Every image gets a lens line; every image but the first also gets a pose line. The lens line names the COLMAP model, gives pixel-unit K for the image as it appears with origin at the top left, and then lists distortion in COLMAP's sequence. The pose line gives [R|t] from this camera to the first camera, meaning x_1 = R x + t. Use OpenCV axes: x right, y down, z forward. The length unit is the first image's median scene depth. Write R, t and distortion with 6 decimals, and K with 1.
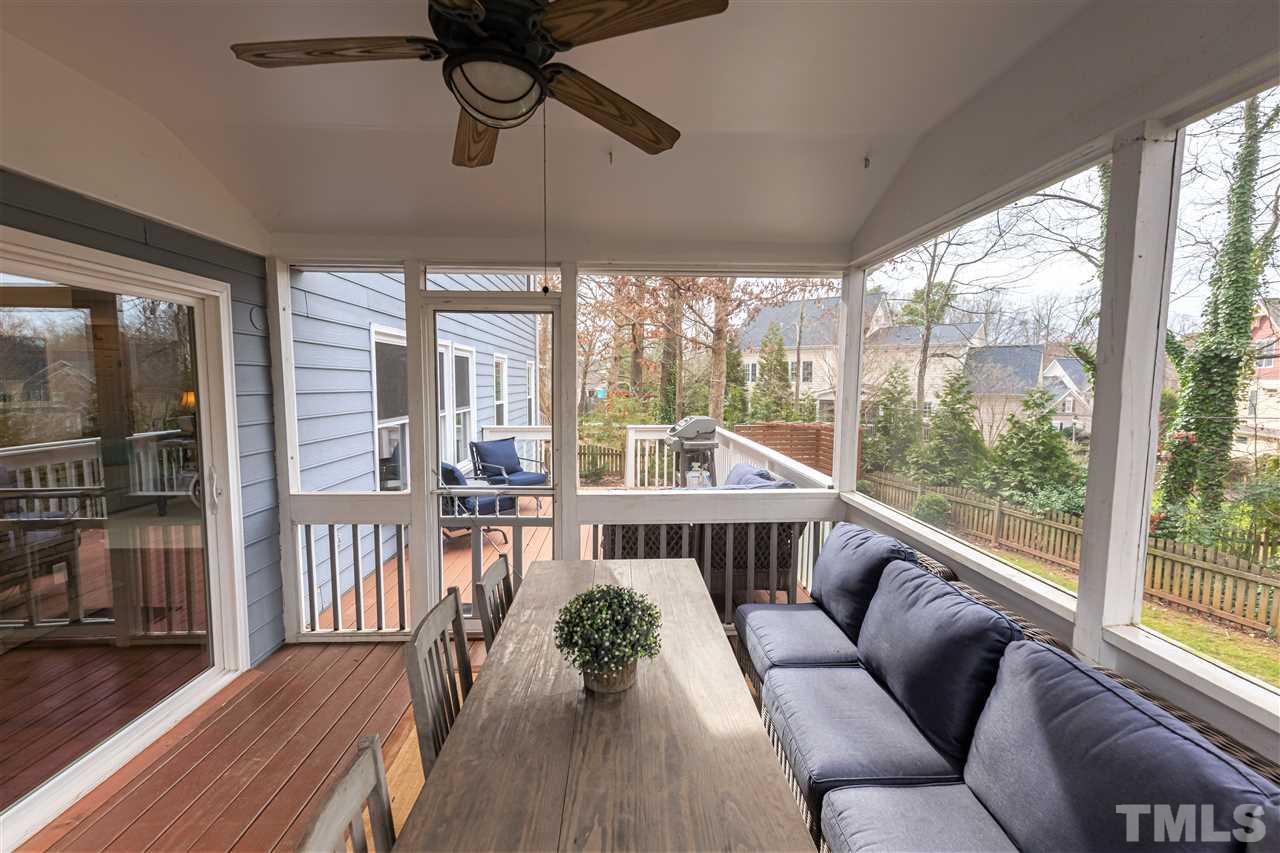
lens RADIAL K [[538.3, 0, 650.0], [0, 538.3, 419.6], [0, 0, 1]] dist [0.002526, -0.000188]
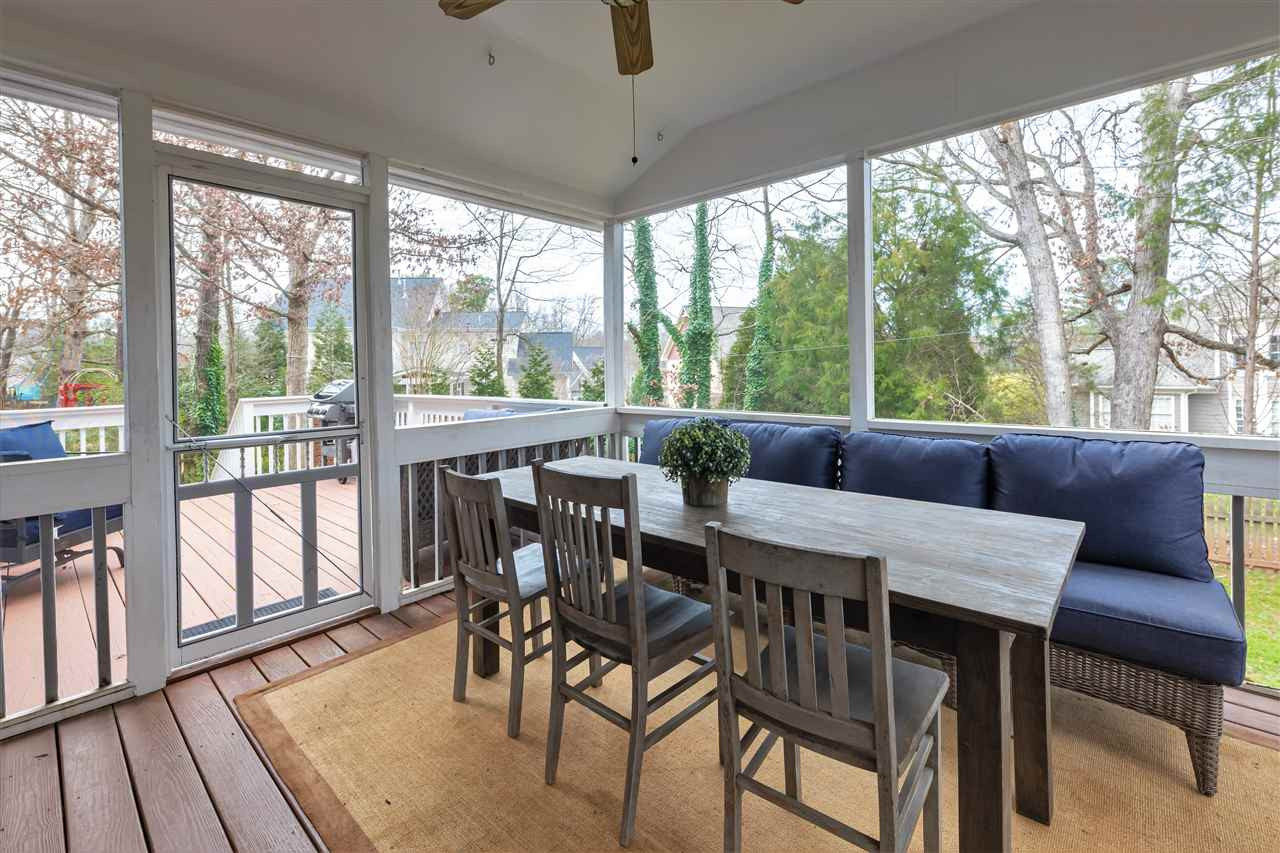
lens RADIAL K [[553.8, 0, 640.9], [0, 553.8, 378.6], [0, 0, 1]] dist [-0.000032, -0.000062]
pose [[0.699407, -0.033359, 0.713944, -0.154676], [0.077523, 0.996558, -0.029380, 0.037348], [-0.710507, 0.075895, 0.699586, 0.040054]]
